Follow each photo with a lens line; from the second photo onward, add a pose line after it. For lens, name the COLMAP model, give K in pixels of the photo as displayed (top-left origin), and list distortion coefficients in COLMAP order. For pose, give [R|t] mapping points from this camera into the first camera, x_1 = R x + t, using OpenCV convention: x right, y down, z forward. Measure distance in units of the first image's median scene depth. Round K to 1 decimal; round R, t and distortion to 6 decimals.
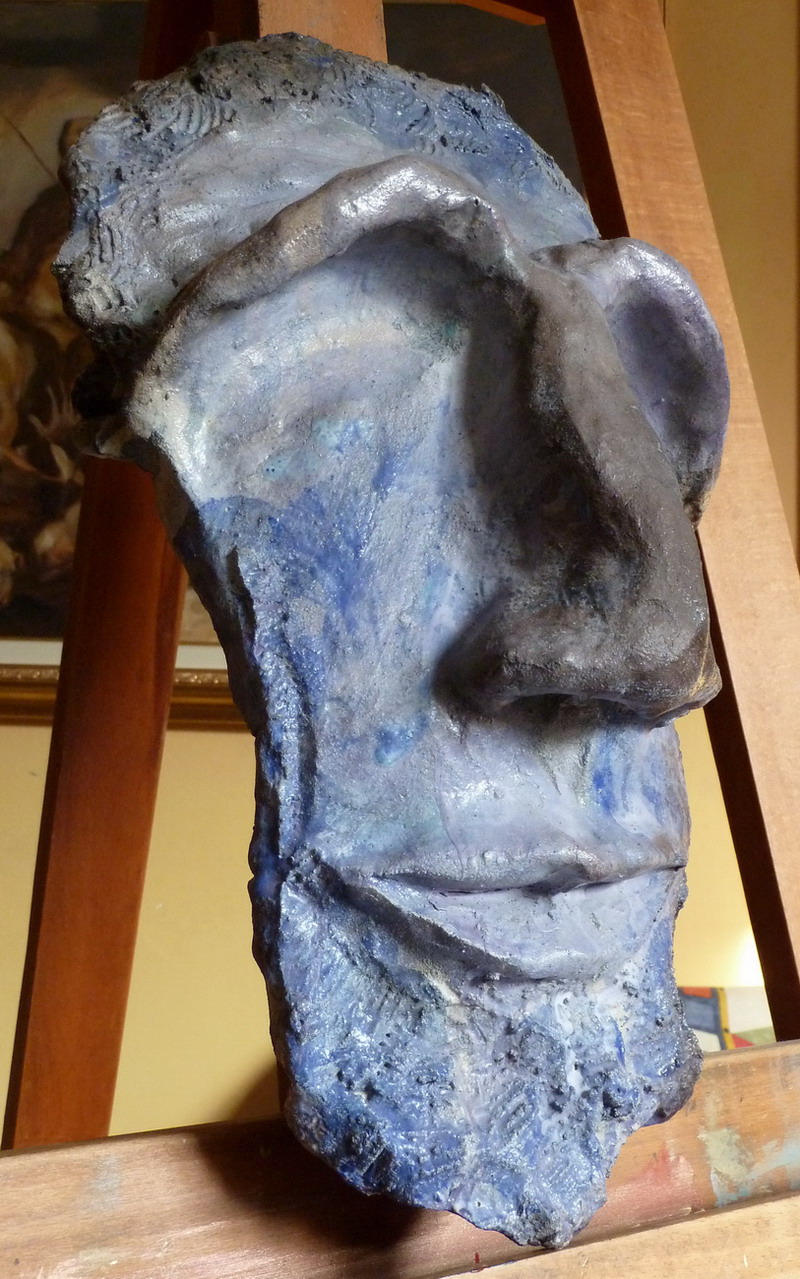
lens RADIAL K [[1443.7, 0, 398.7], [0, 1443.7, 643.9], [0, 0, 1]] dist [-0.029400, 0.000000]
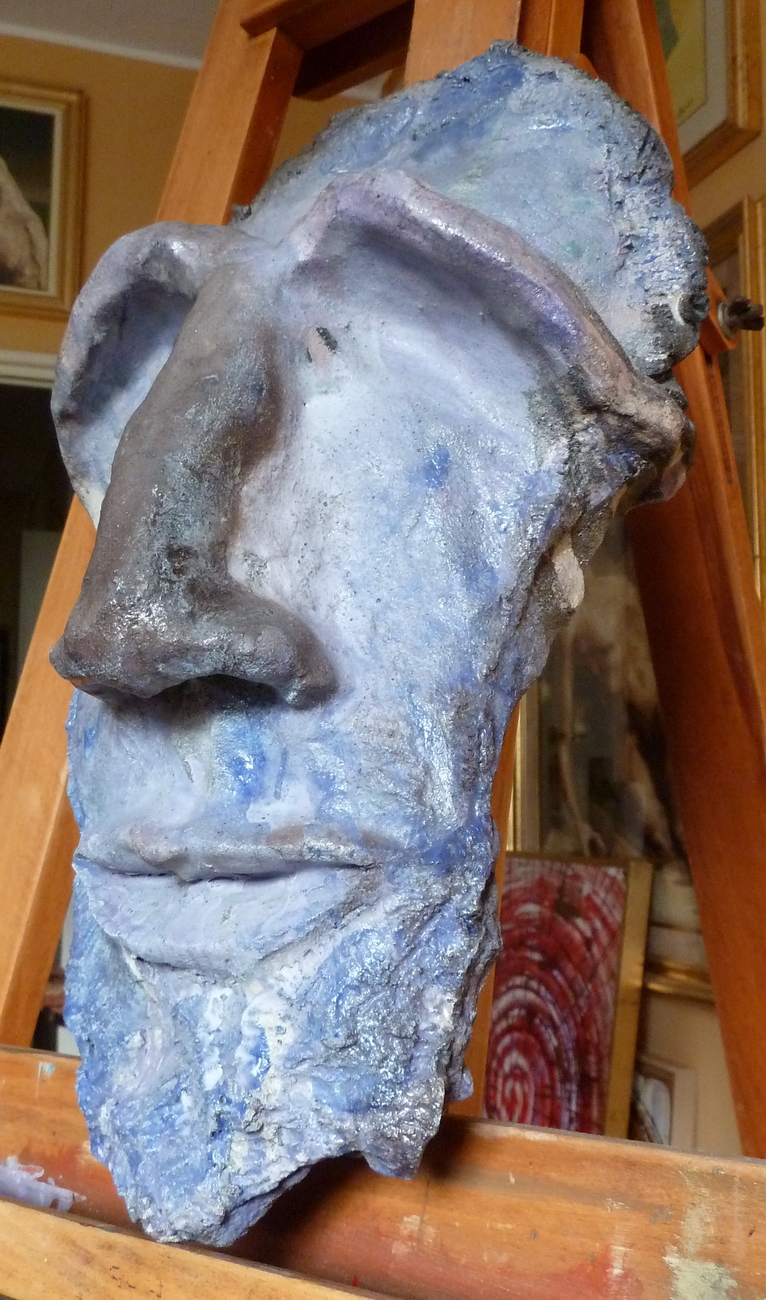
lens RADIAL K [[1289.2, 0, 359.2], [0, 1289.2, 651.3], [0, 0, 1]] dist [-0.024264, 0.000000]
pose [[0.359970, -0.133068, -0.923425, 0.982056], [0.079770, 0.990541, -0.111644, 0.122929], [0.929547, -0.033473, 0.367180, 0.780822]]
